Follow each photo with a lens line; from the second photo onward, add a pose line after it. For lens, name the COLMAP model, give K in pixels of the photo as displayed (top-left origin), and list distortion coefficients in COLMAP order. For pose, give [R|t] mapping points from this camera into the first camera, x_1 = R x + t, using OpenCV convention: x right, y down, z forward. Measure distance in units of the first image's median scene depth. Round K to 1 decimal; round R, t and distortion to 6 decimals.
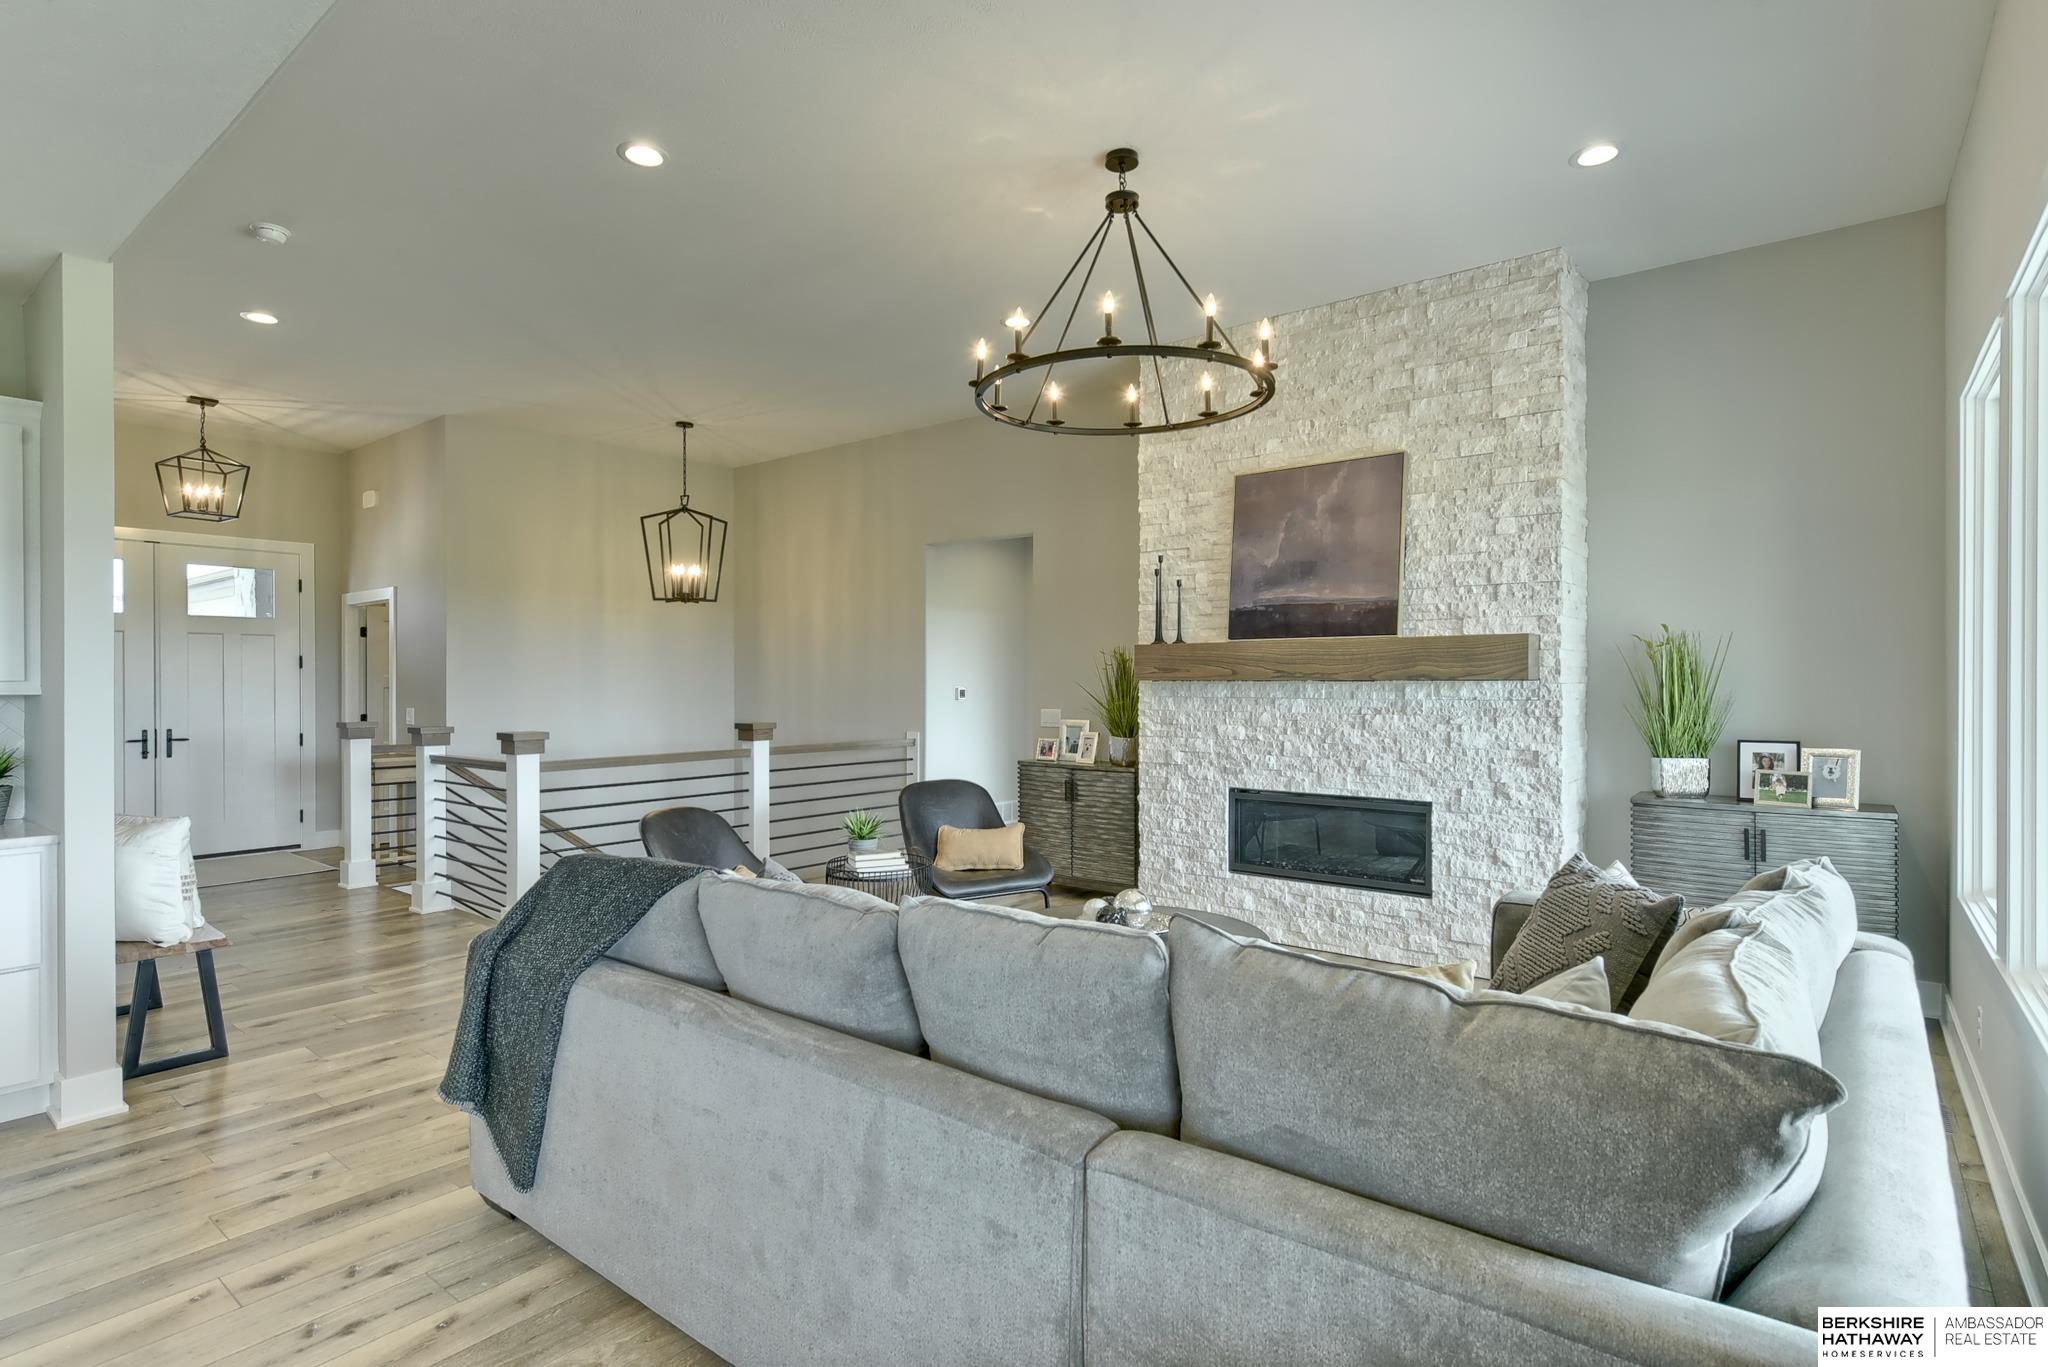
lens RADIAL K [[996.6, 0, 1024.7], [0, 996.6, 688.4], [0, 0, 1]] dist [0.009963, -0.004048]
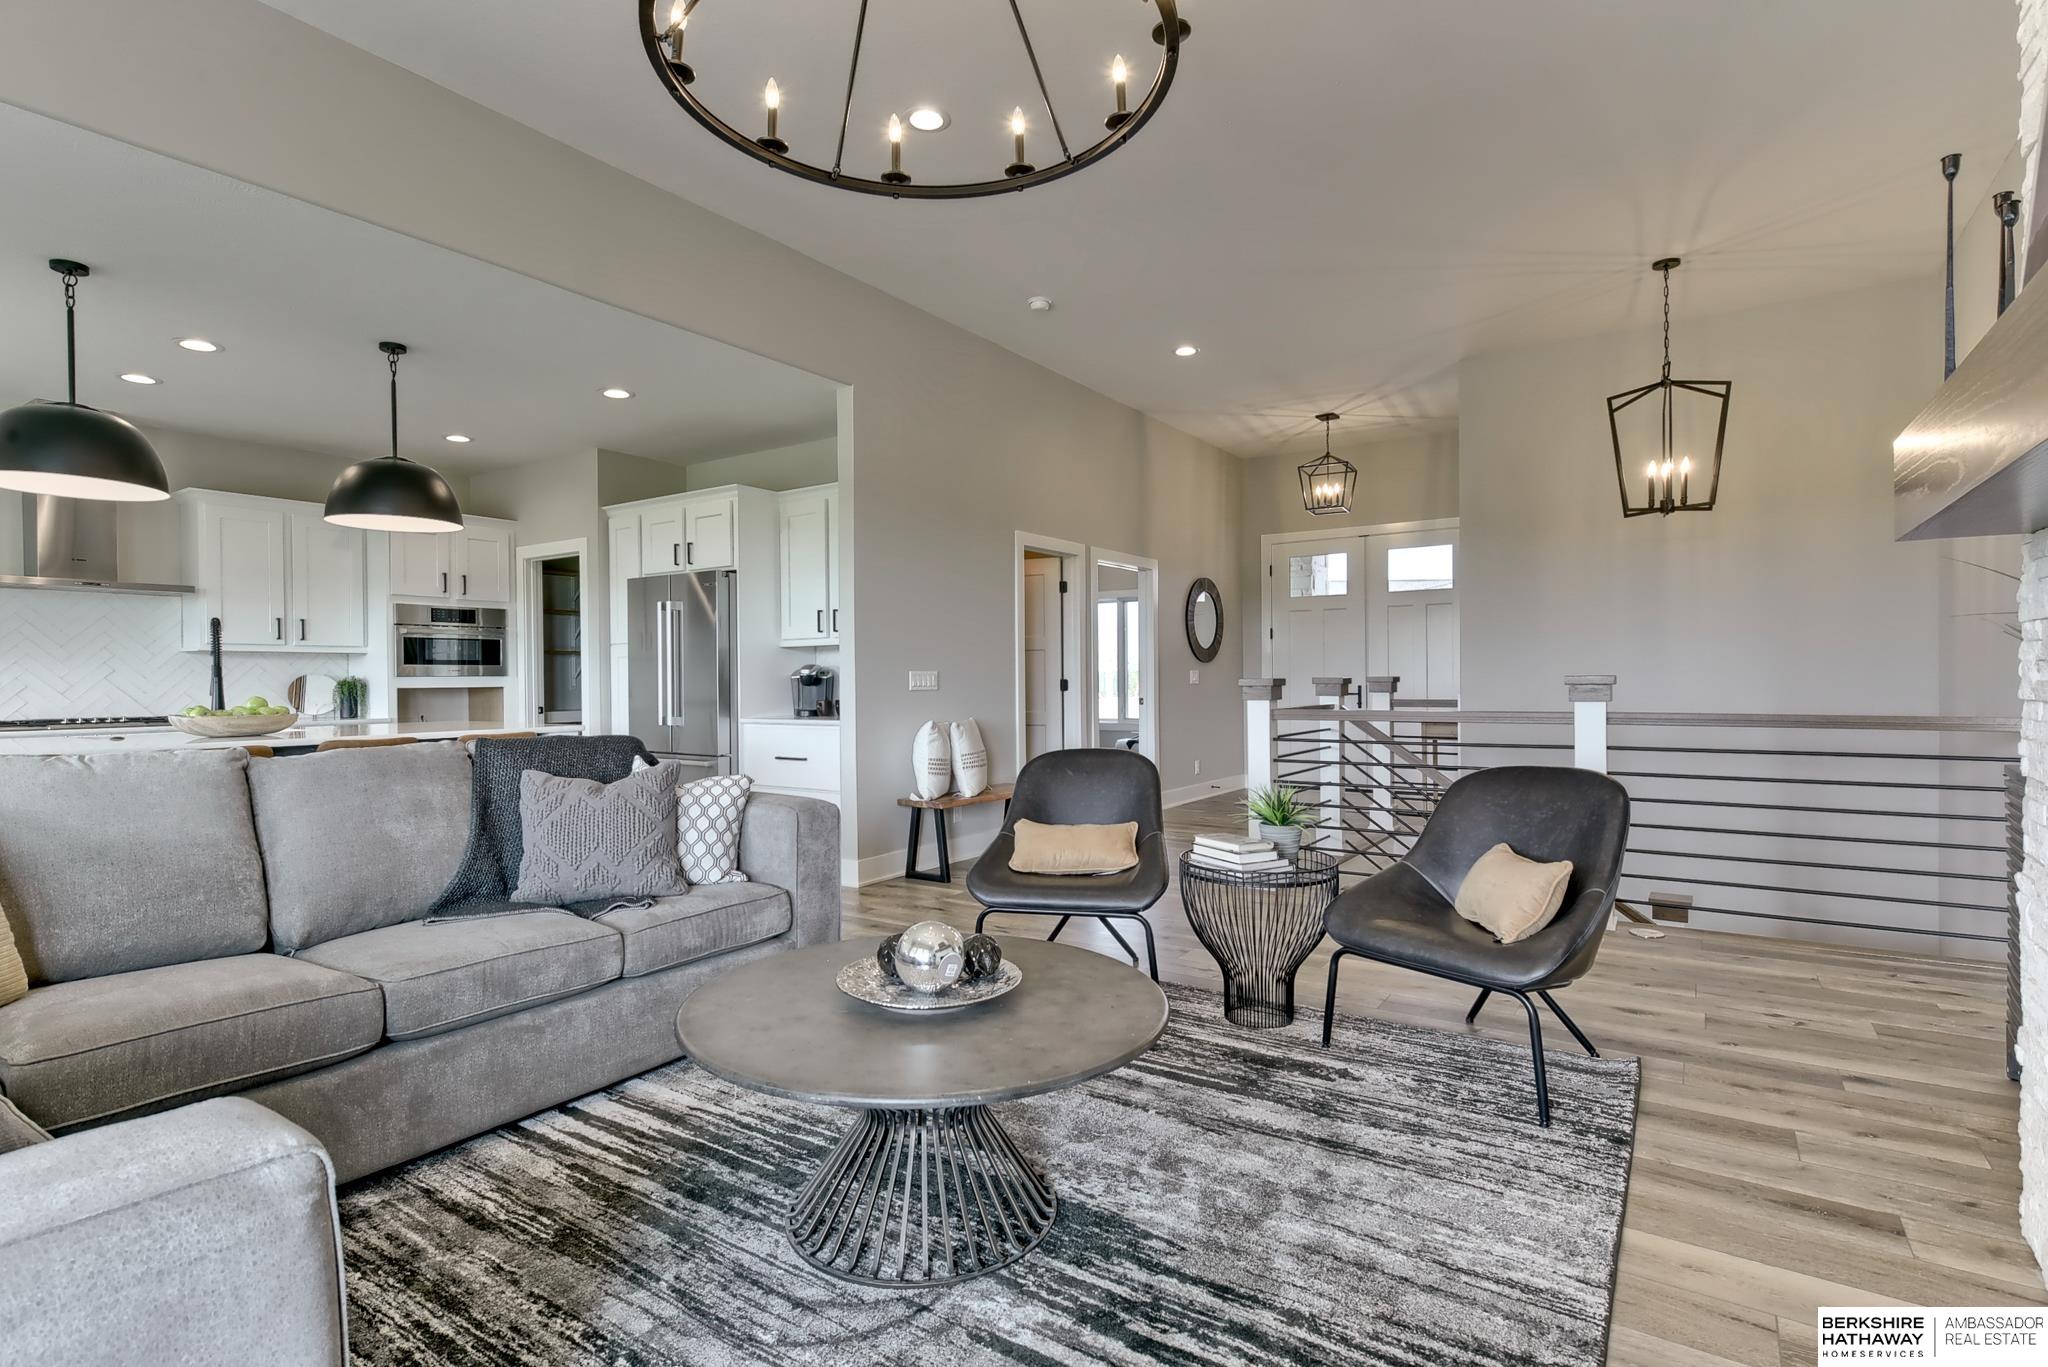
lens RADIAL K [[975.8, 0, 1038.2], [0, 975.8, 696.5], [0, 0, 1]] dist [-0.026256, 0.000067]
pose [[0.079121, 0.017226, -0.996716, 0.439284], [0.002048, 0.999846, 0.017443, 0.045521], [0.996863, -0.003422, 0.079074, 0.689930]]
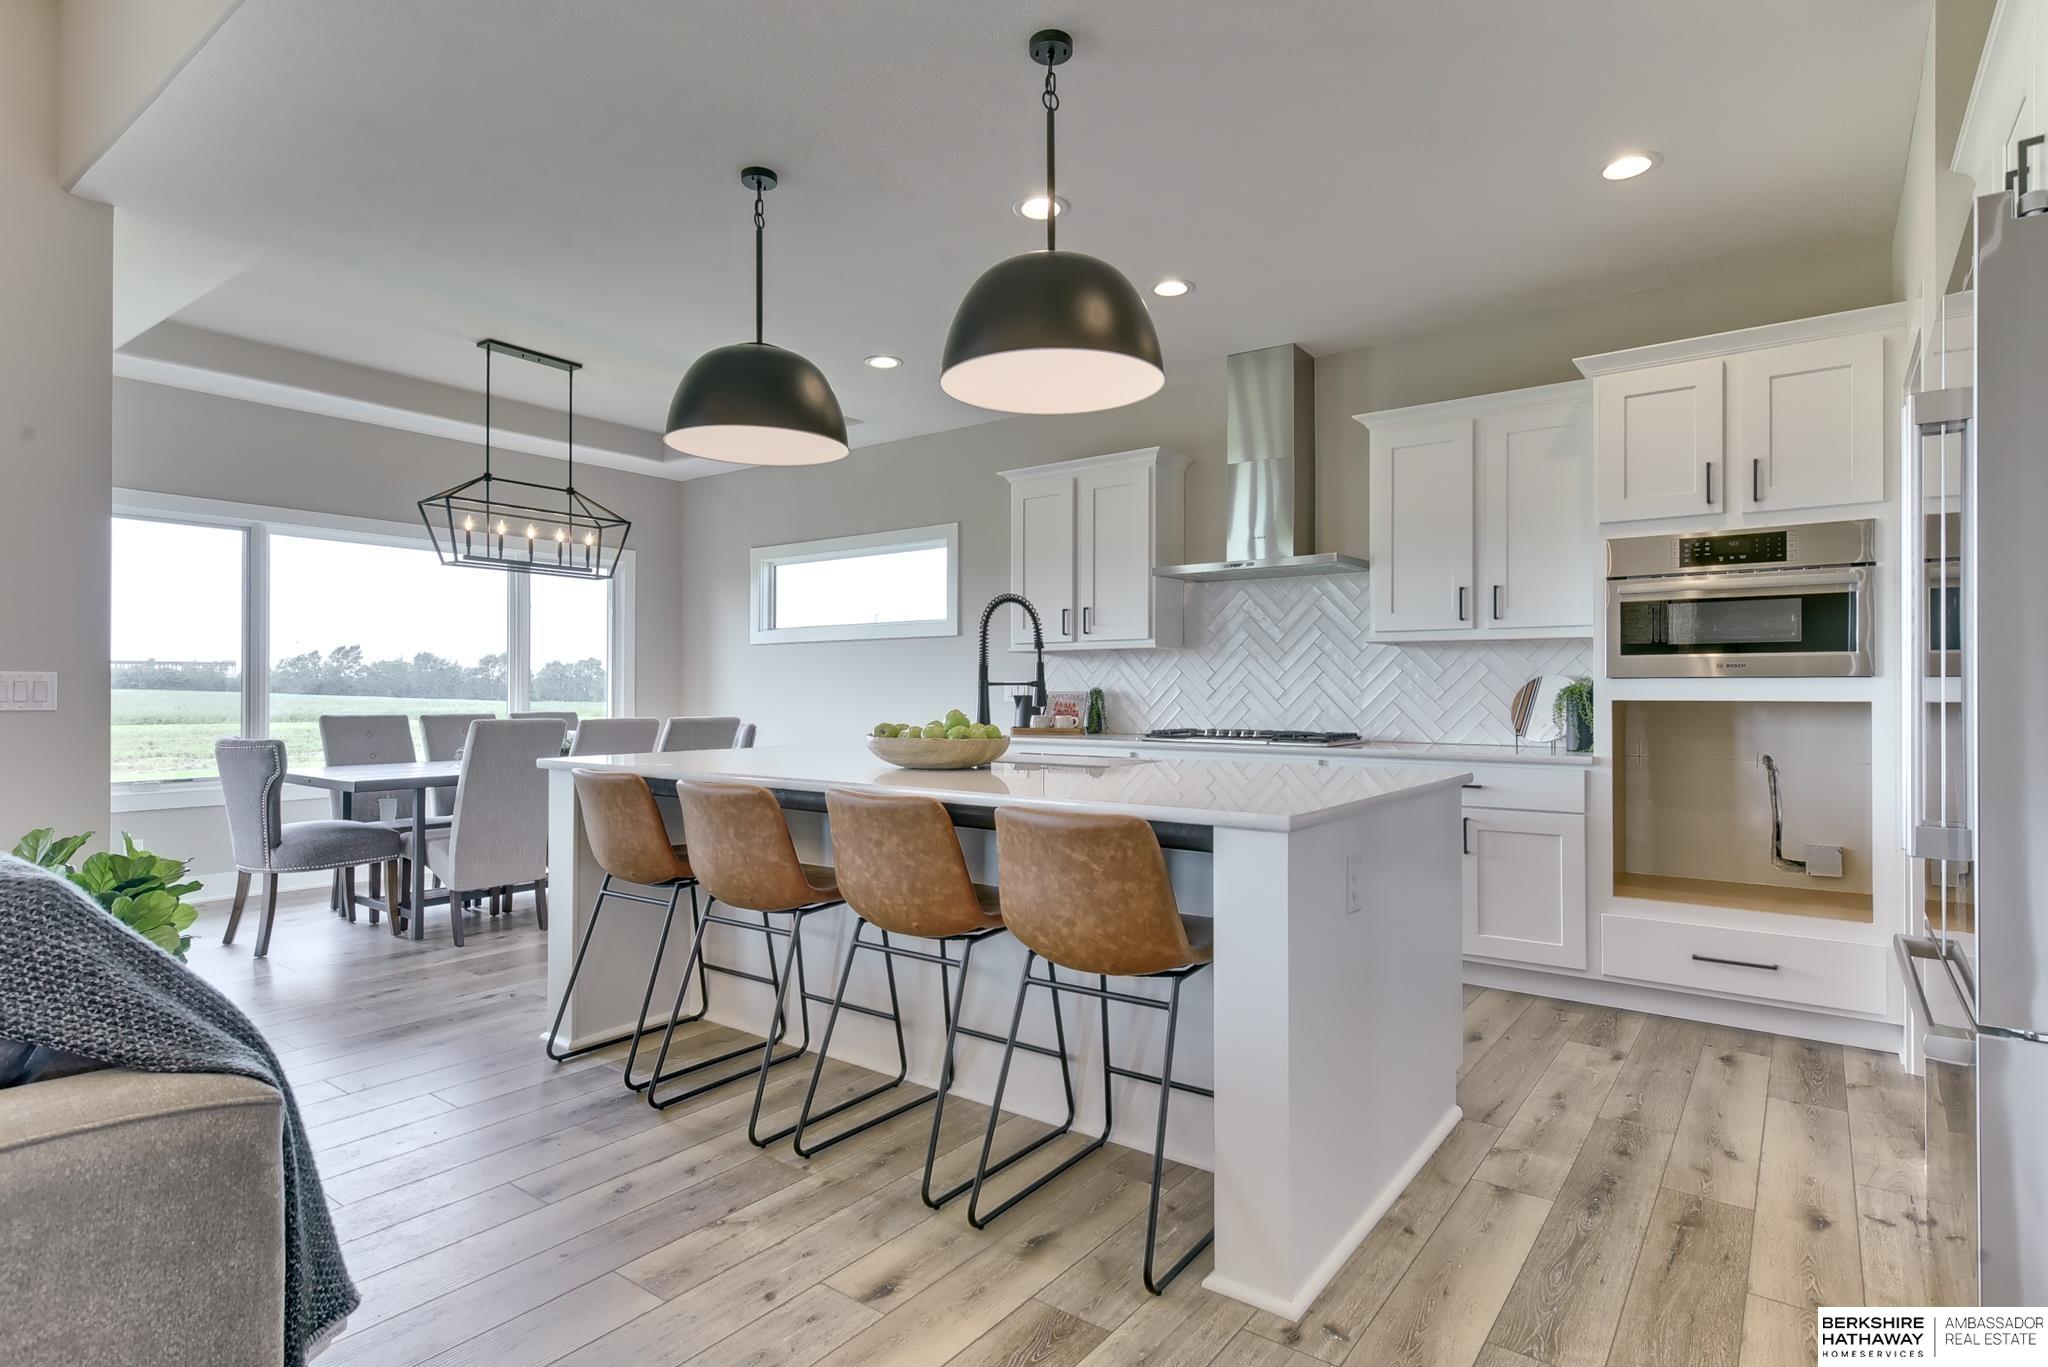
lens RADIAL K [[1050.8, 0, 1020.3], [0, 1050.8, 679.3], [0, 0, 1]] dist [0.013404, -0.001975]
pose [[-0.999849, 0.000723, -0.017379, -0.399982], [0.000780, 0.999994, -0.003291, 0.042928], [0.017377, -0.003304, -0.999844, 0.678157]]
